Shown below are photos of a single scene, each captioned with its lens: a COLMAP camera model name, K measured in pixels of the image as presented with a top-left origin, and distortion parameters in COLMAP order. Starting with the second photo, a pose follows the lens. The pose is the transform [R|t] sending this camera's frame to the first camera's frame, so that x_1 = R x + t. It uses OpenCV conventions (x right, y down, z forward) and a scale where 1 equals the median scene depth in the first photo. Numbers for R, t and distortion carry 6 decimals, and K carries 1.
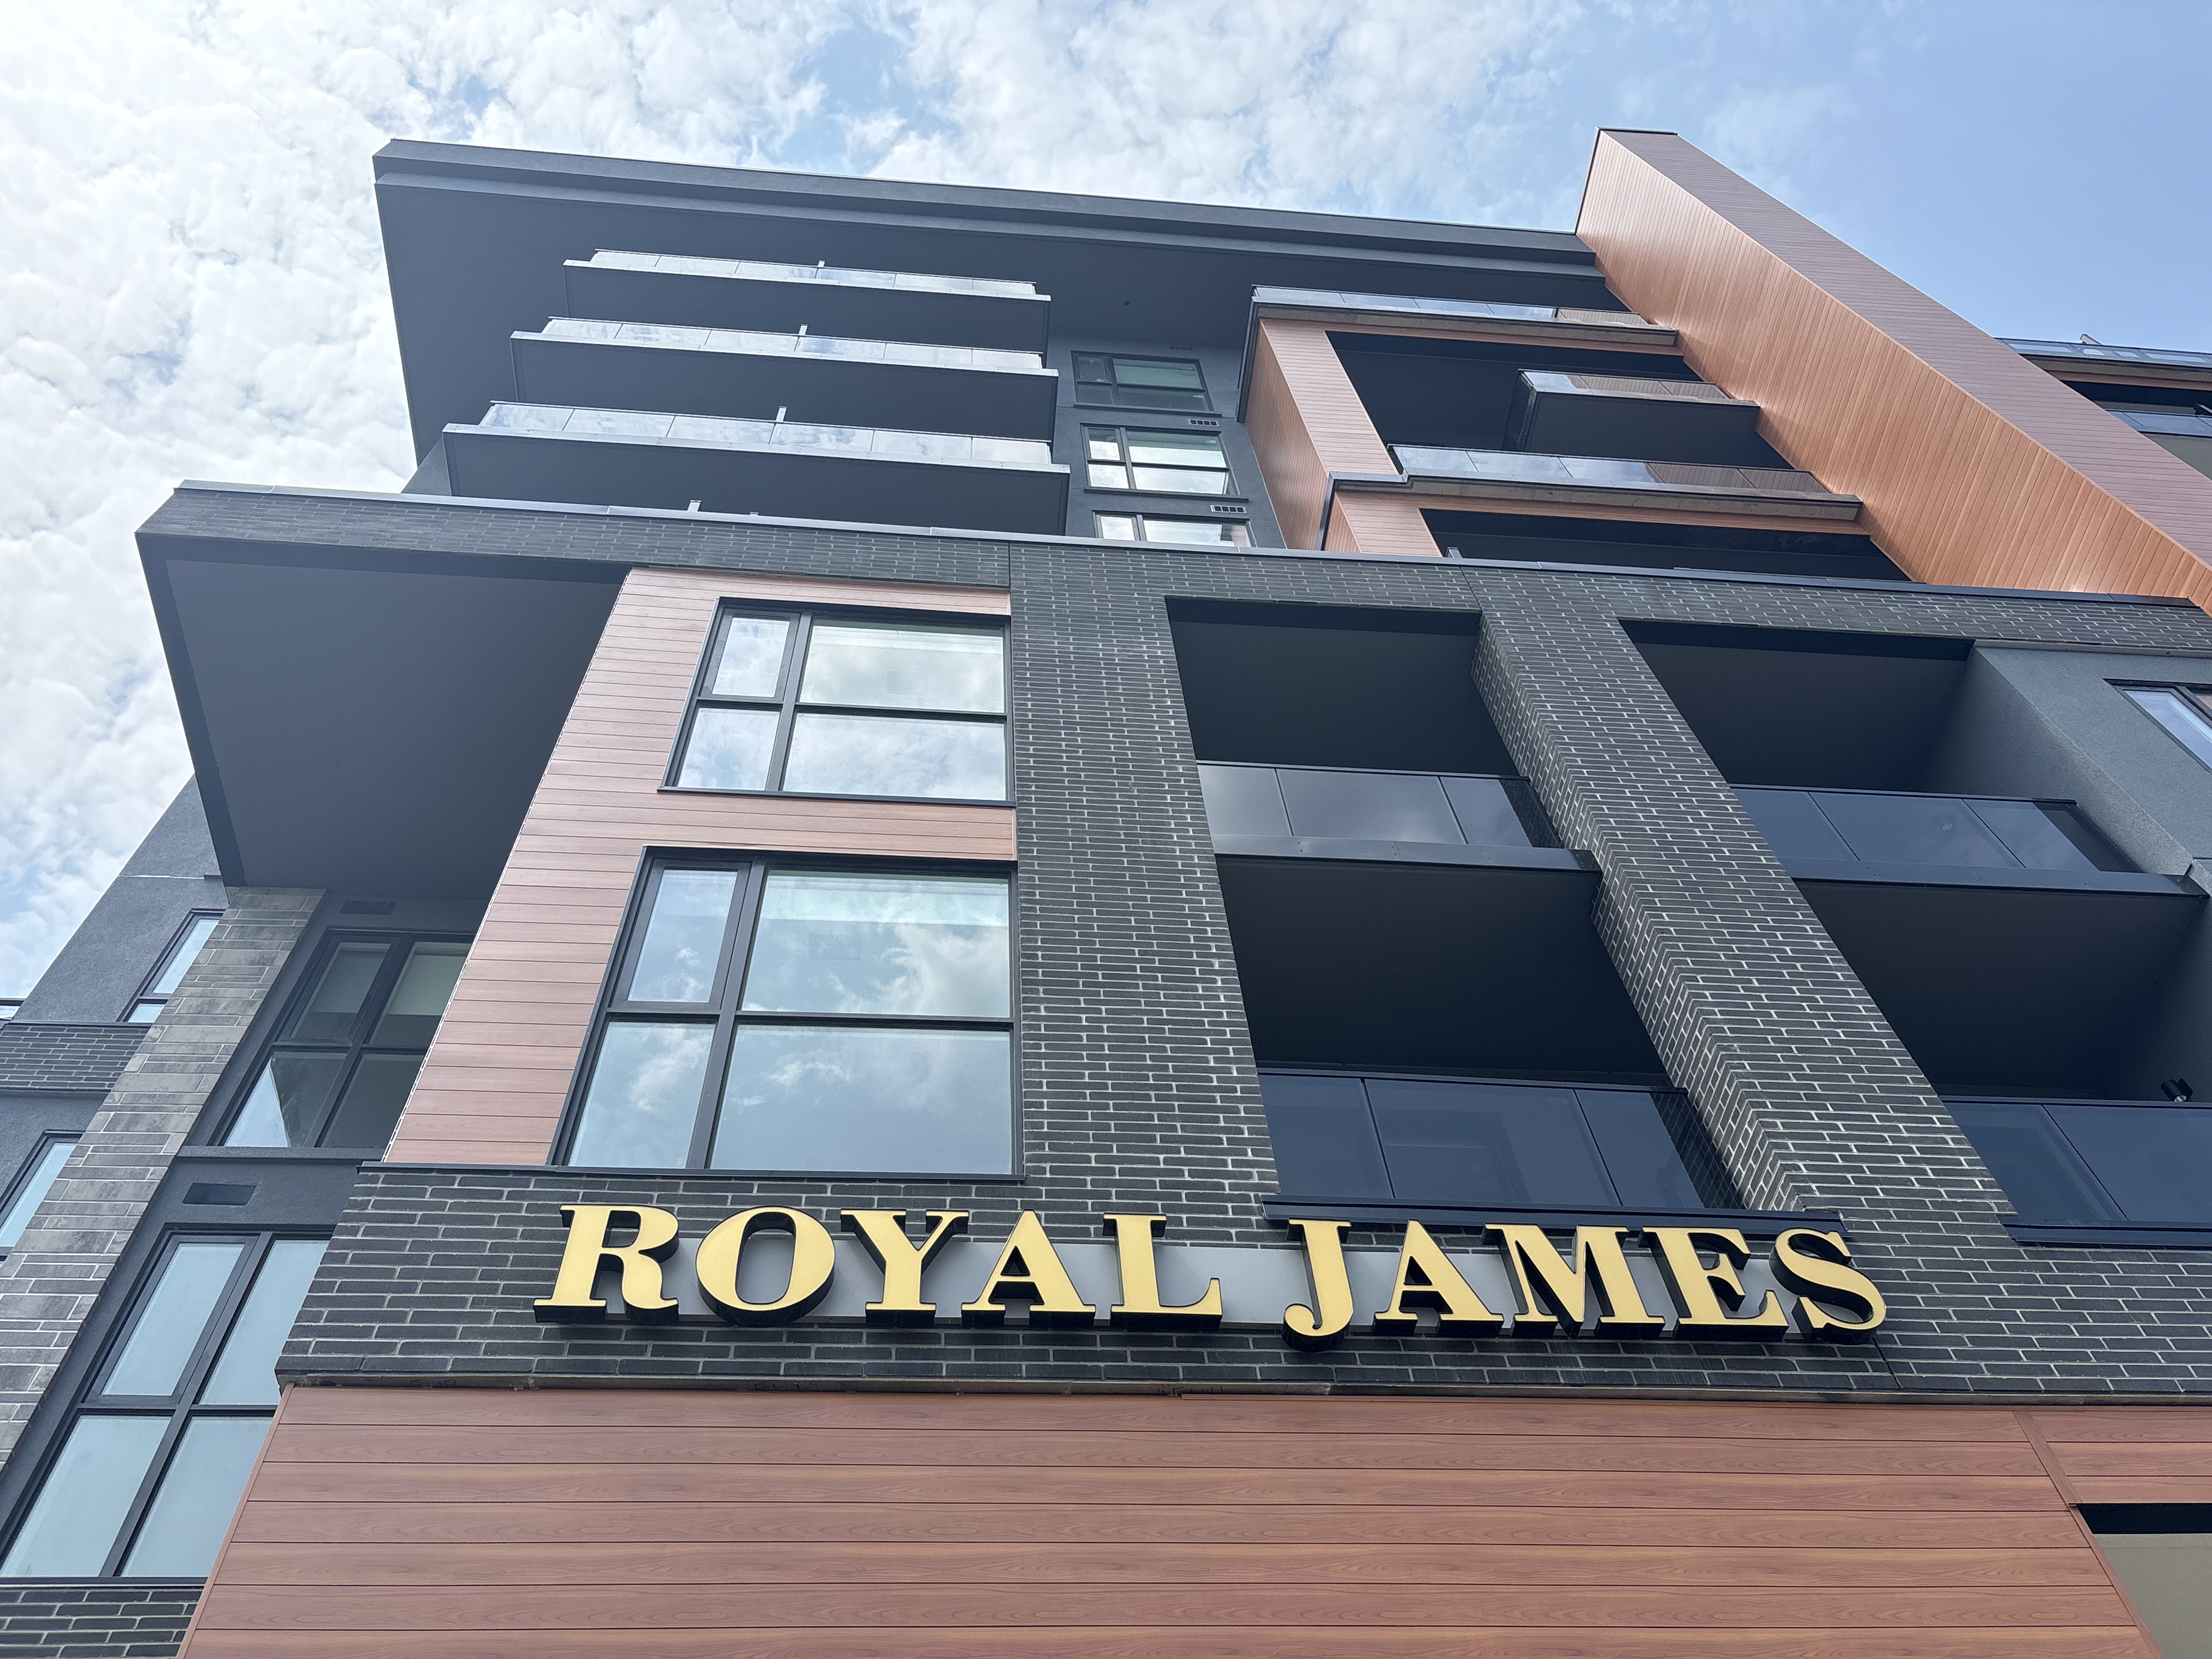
lens RADIAL K [[1639.8, 0, 1106.0], [0, 1639.8, 829.5], [0, 0, 1]] dist [0.028338, -0.029522]
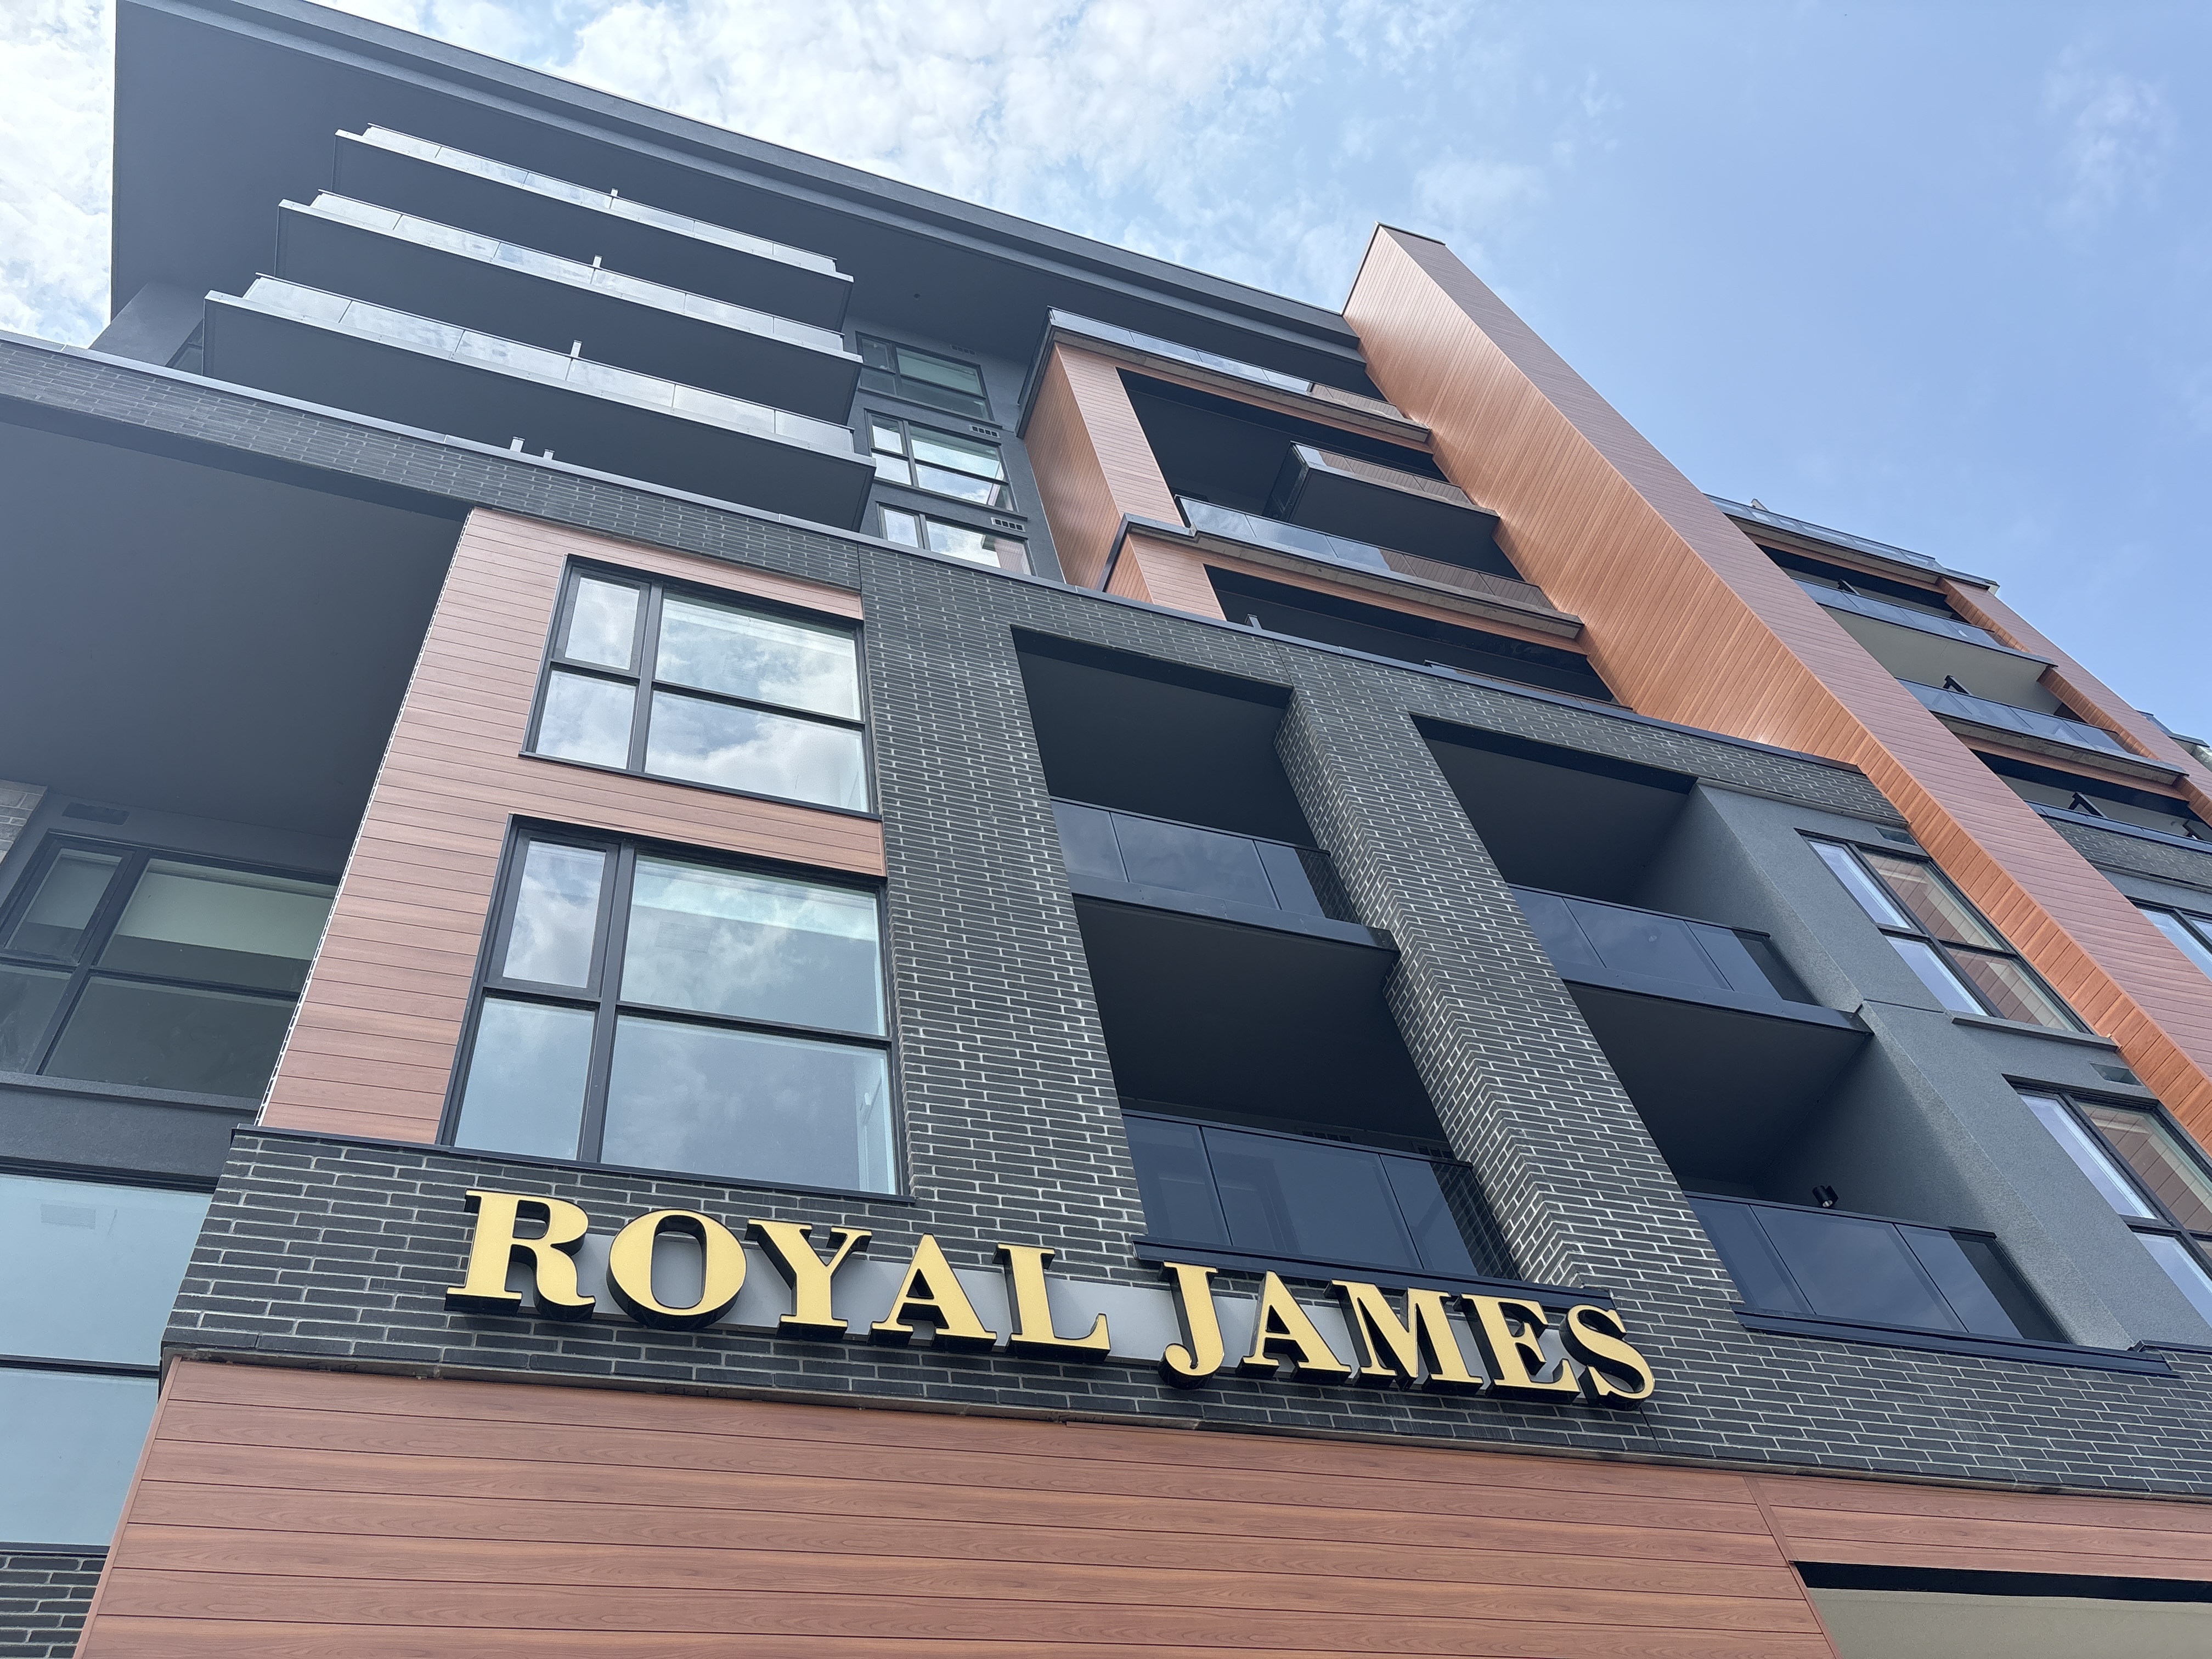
lens RADIAL K [[1639.8, 0, 1106.0], [0, 1639.8, 829.5], [0, 0, 1]] dist [0.028338, -0.029522]
pose [[0.967508, 0.137053, 0.212472, -0.174151], [-0.138525, 0.990326, -0.008015, -0.025544], [-0.211515, -0.021678, 0.977134, -0.029706]]
